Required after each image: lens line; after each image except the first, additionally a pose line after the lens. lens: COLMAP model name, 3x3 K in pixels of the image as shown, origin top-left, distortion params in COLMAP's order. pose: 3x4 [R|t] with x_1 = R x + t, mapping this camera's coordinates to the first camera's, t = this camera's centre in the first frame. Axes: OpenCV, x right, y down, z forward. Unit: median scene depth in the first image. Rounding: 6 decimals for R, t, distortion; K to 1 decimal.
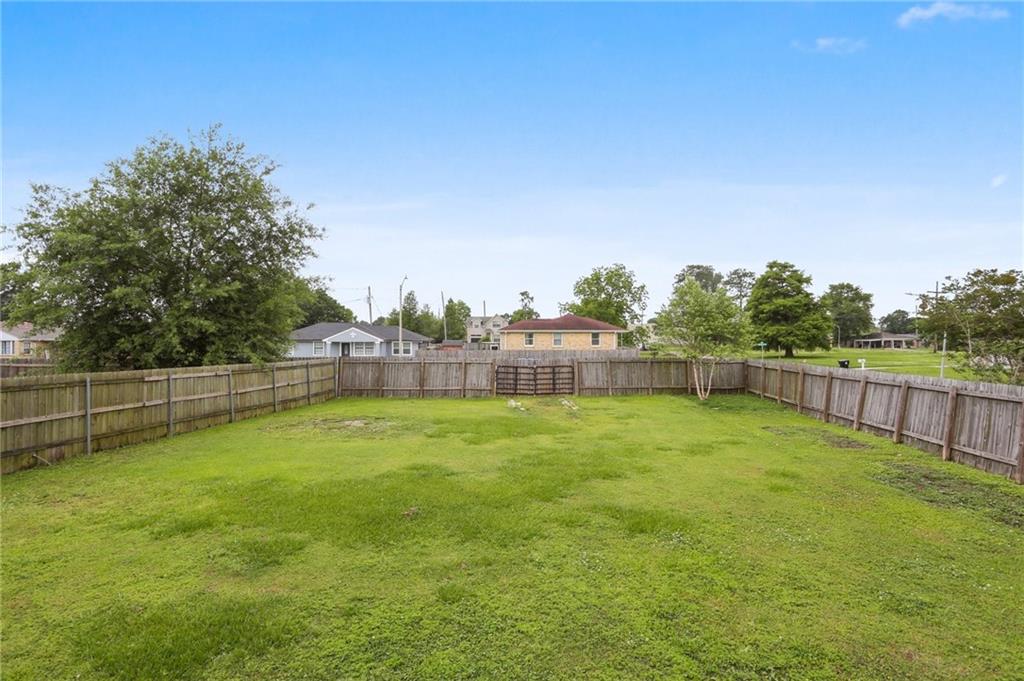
lens RADIAL K [[547.8, 0, 511.9], [0, 547.8, 339.4], [0, 0, 1]] dist [-0.001275, -0.000041]
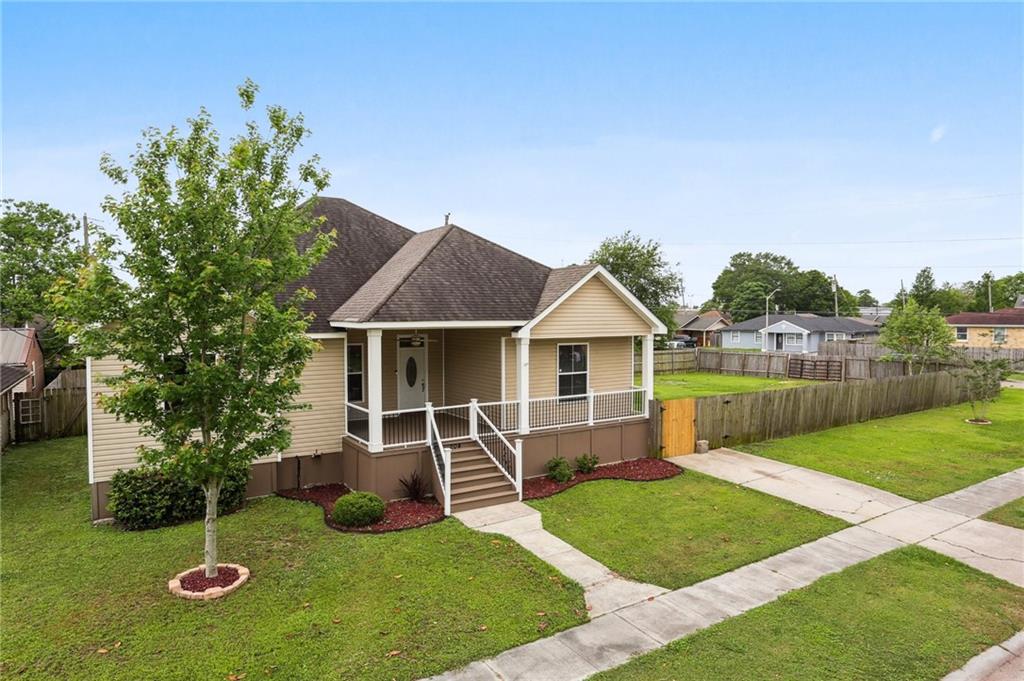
lens RADIAL K [[646.1, 0, 511.7], [0, 646.1, 336.6], [0, 0, 1]] dist [0.003467, 0.000348]
pose [[0.655127, 0.025400, -0.755092, 0.822679], [-0.000654, 0.999453, 0.033052, -0.072270], [0.755519, -0.021160, 0.654785, -0.764225]]
